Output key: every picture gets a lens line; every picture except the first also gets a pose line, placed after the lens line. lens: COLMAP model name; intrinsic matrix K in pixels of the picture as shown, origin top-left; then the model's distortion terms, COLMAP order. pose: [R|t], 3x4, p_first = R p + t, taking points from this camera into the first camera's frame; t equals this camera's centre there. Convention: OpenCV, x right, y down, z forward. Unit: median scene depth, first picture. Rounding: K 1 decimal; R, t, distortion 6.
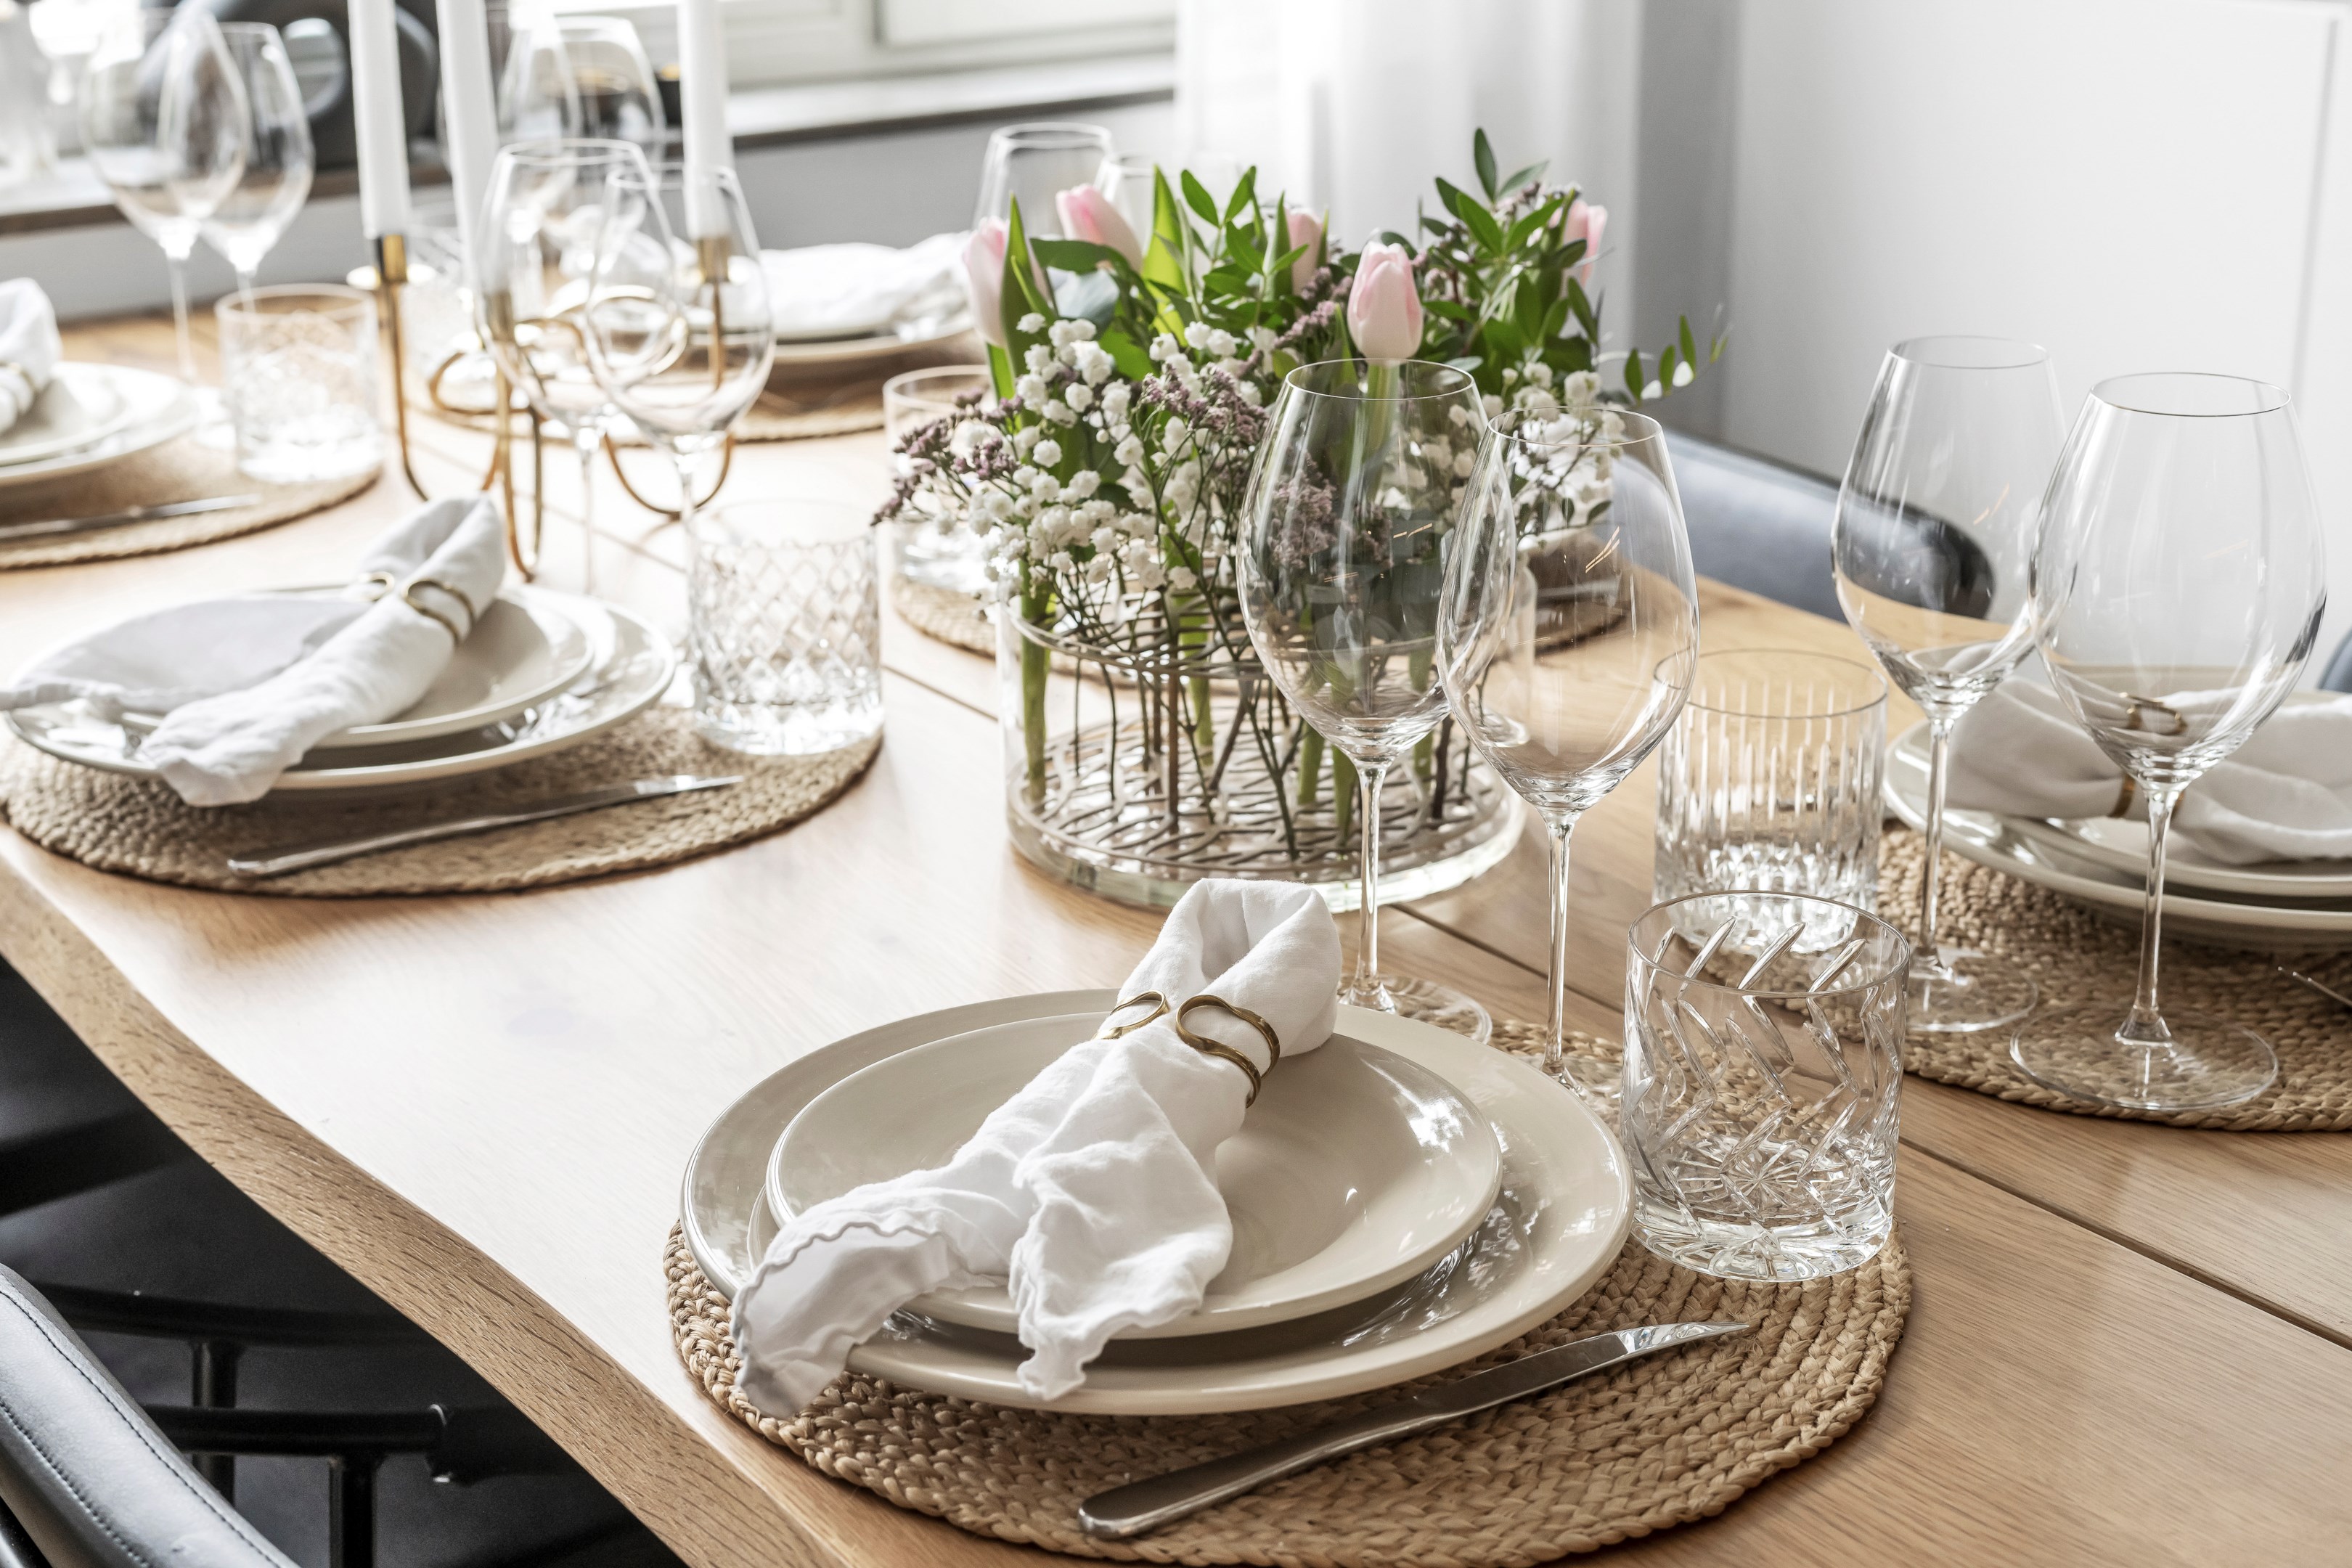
lens RADIAL K [[3465.4, 0, 1174.9], [0, 3465.4, 785.3], [0, 0, 1]] dist [0.017951, 0.000000]
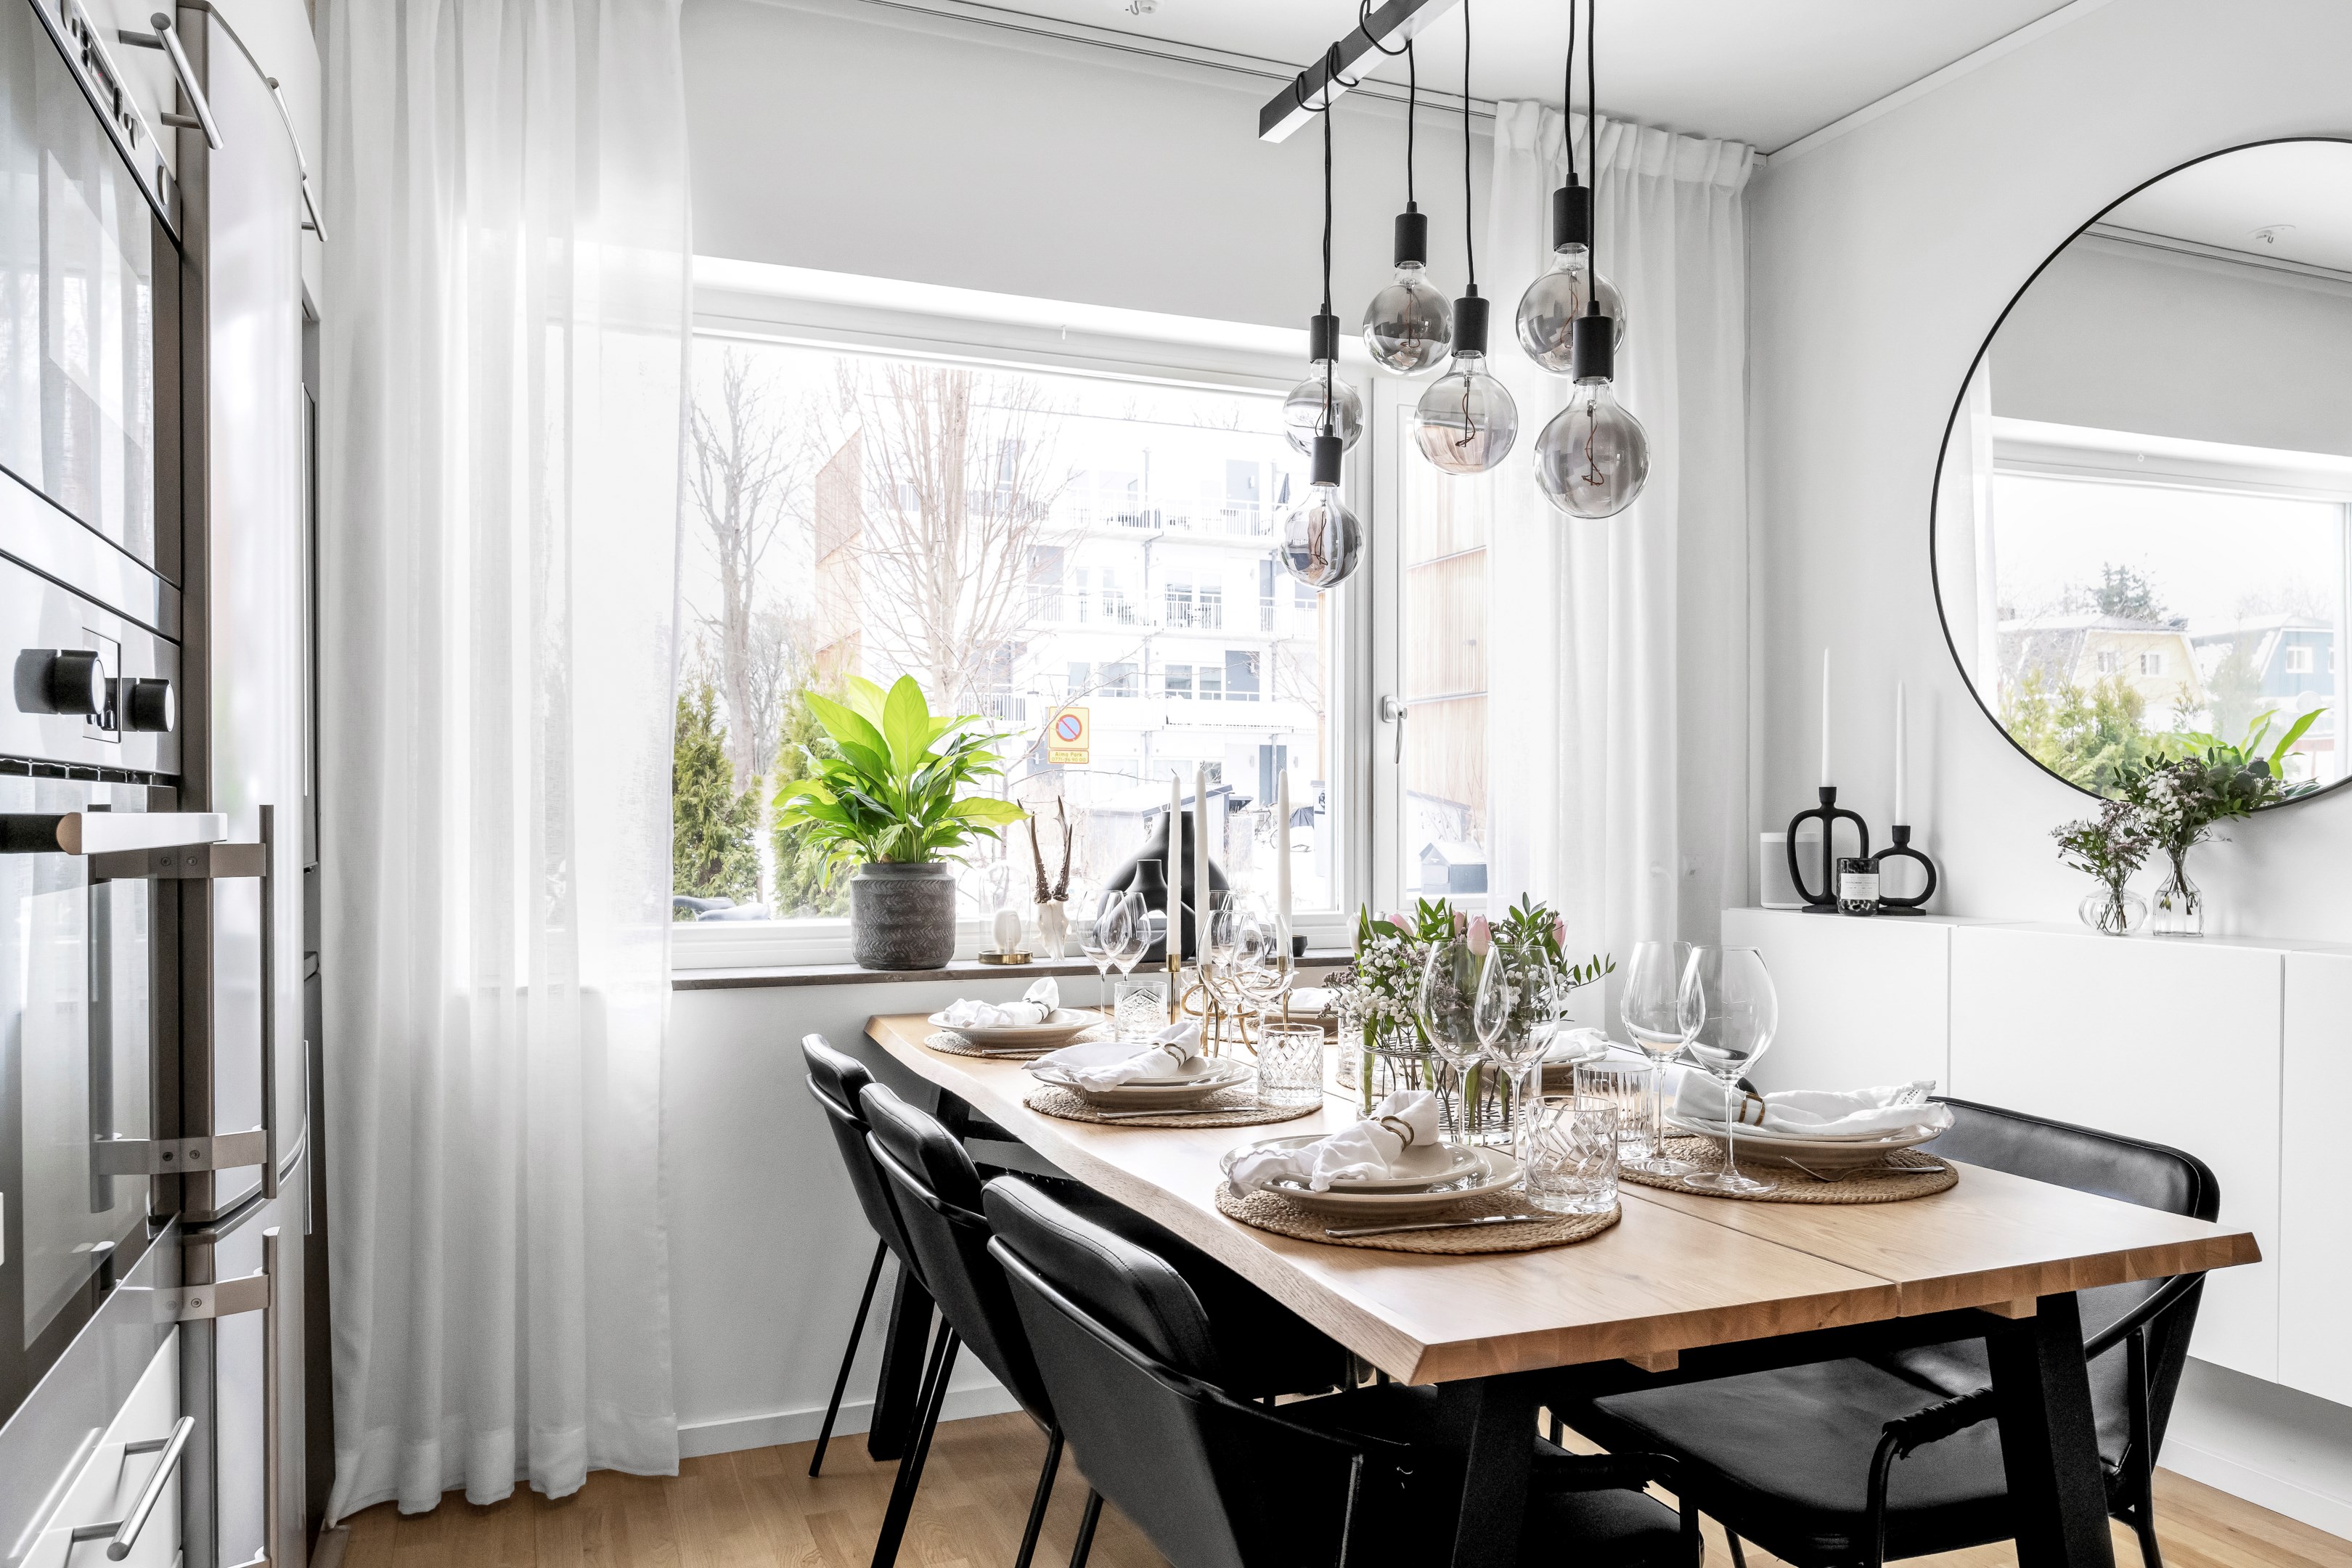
lens RADIAL K [[1666.6, 0, 1176.0], [0, 1666.6, 792.9], [0, 0, 1]] dist [-0.001104, -0.000223]
pose [[0.971042, 0.004872, -0.238861, 0.146209], [-0.088092, 0.936647, -0.339016, 0.258032], [0.222077, 0.350241, 0.909952, -0.425963]]
